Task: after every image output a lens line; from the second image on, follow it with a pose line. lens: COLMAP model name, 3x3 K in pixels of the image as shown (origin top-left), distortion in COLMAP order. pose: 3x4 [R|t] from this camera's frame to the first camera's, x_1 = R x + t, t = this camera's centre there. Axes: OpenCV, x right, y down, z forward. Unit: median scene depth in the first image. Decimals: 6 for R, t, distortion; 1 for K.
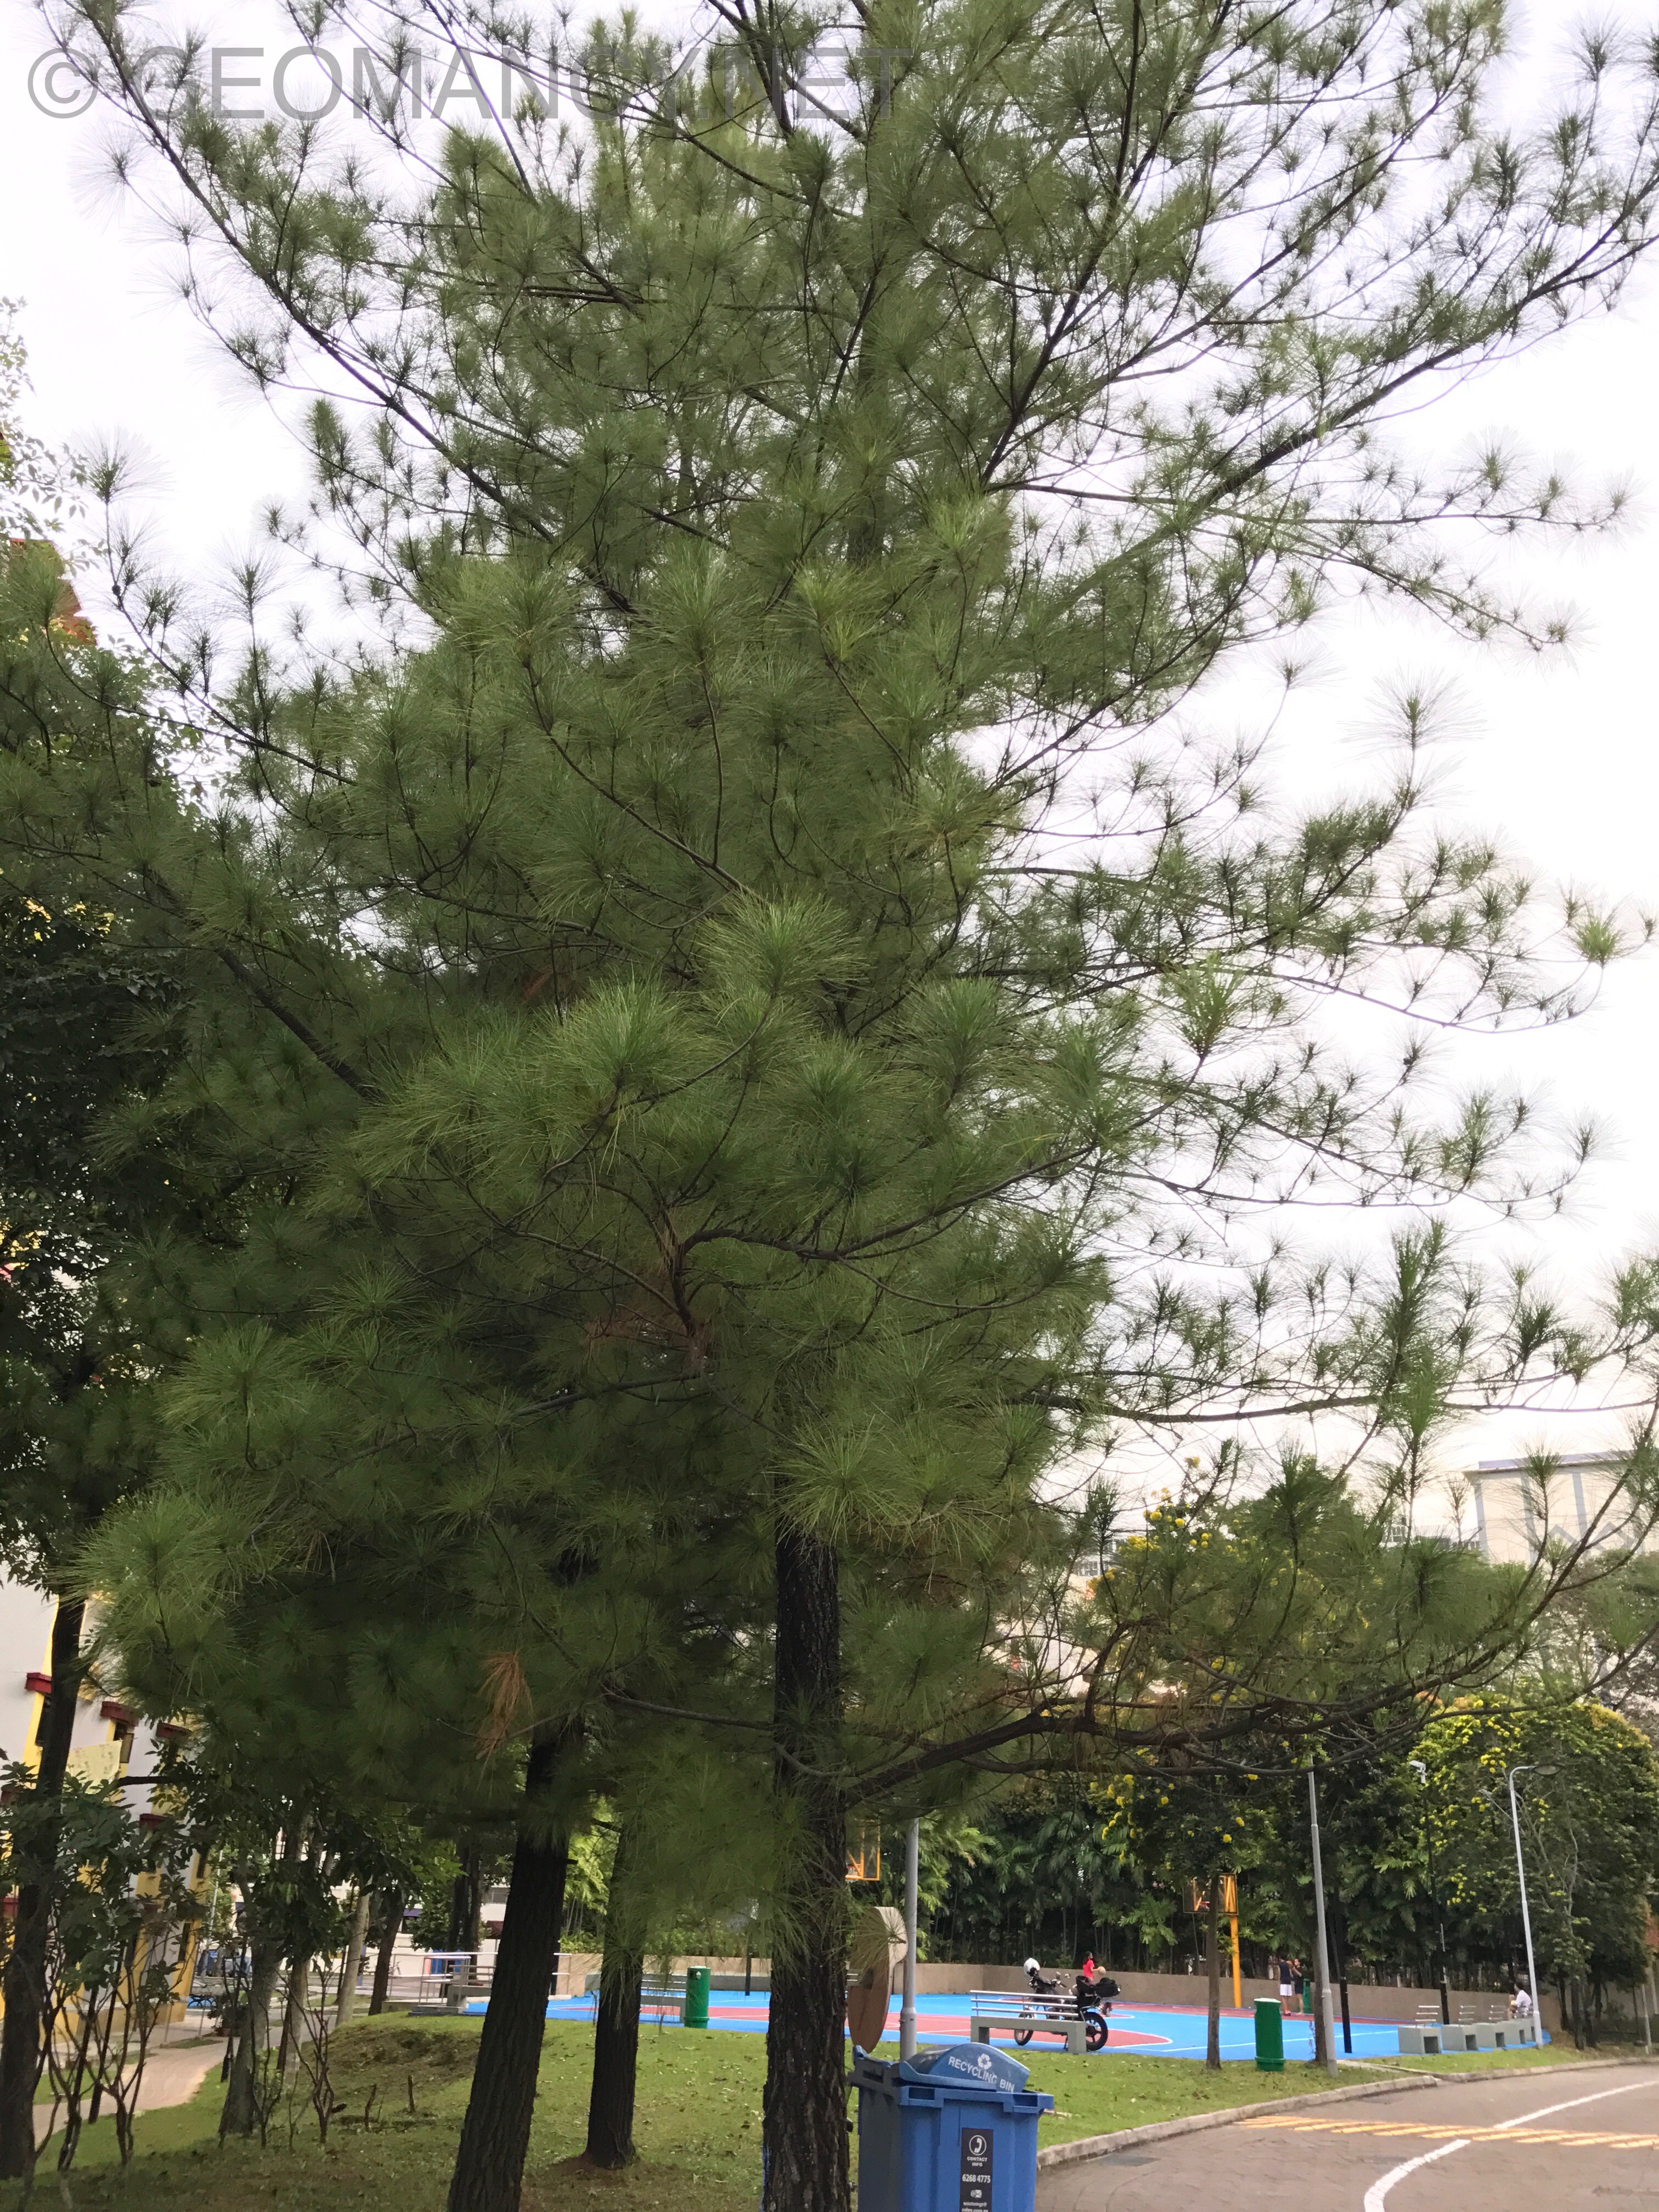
lens RADIAL K [[1811.1, 0, 823.6], [0, 1811.1, 1113.4], [0, 0, 1]] dist [0.049624, -0.064417]
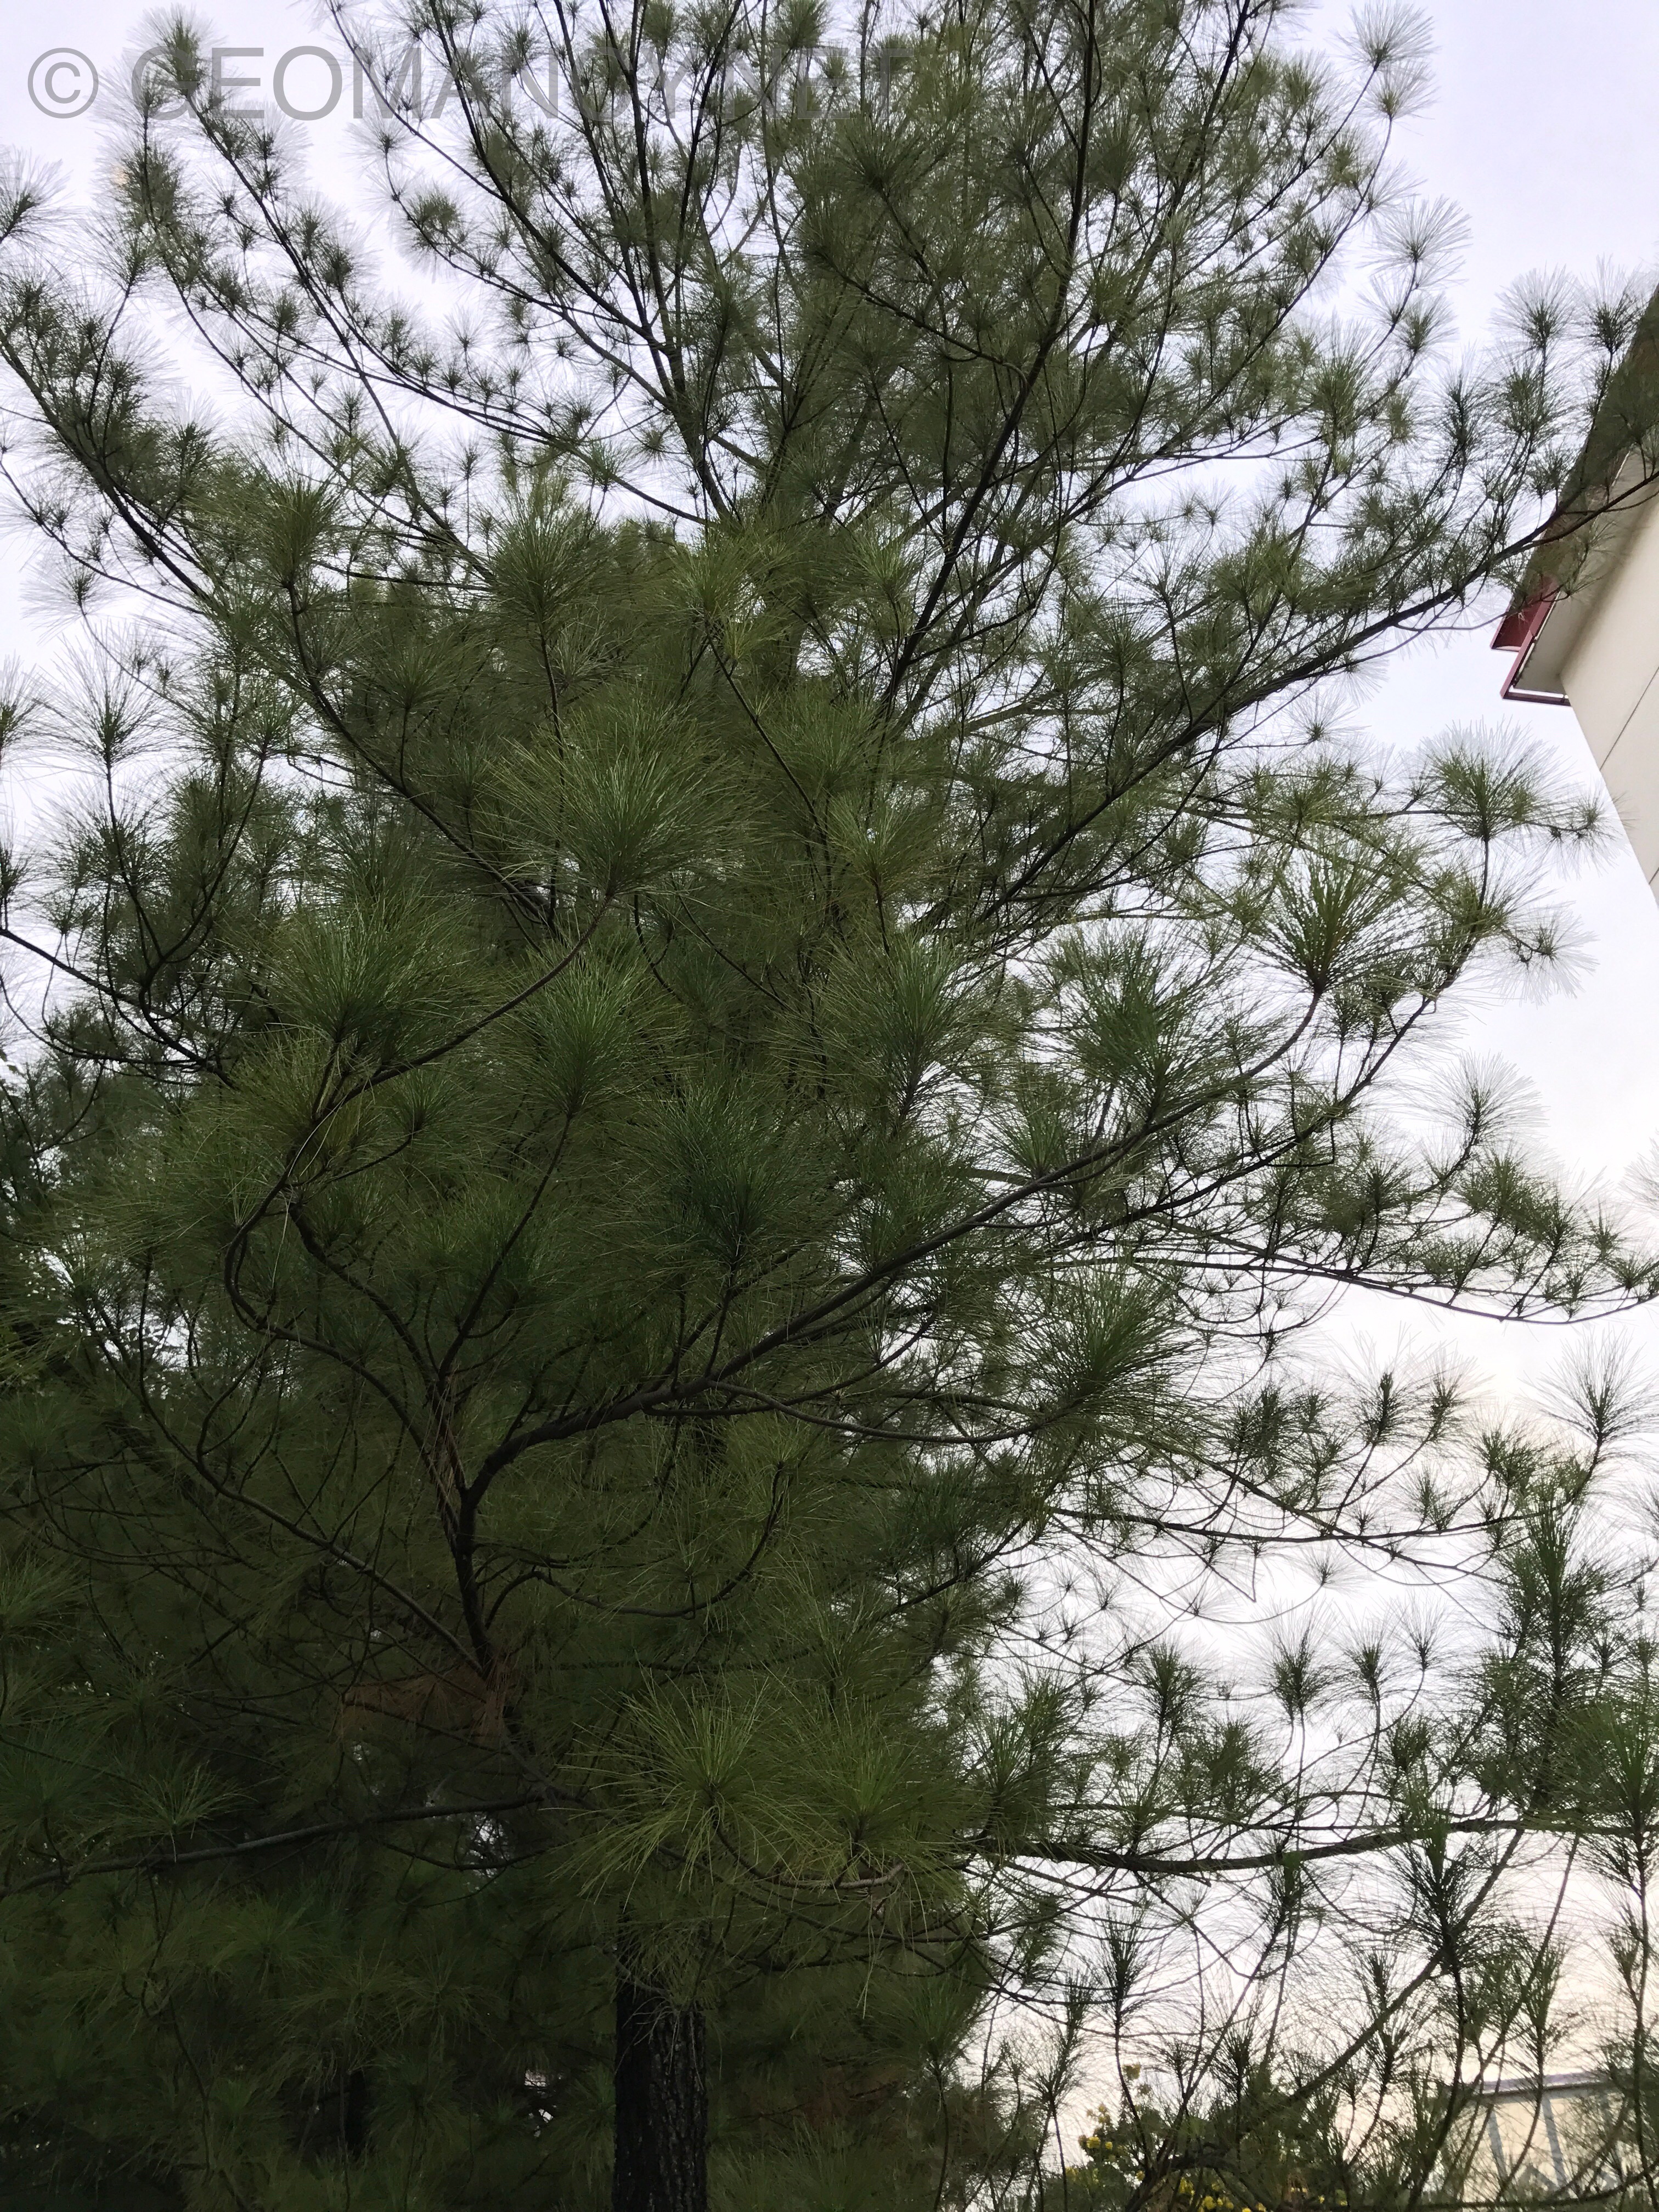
lens RADIAL K [[1811.1, 0, 839.3], [0, 1811.1, 1089.9], [0, 0, 1]] dist [0.049624, -0.064417]
pose [[0.998107, 0.023727, 0.056738, 0.008959], [-0.005252, 0.952092, -0.305766, 0.081351], [-0.061274, 0.304889, 0.950415, 0.203241]]
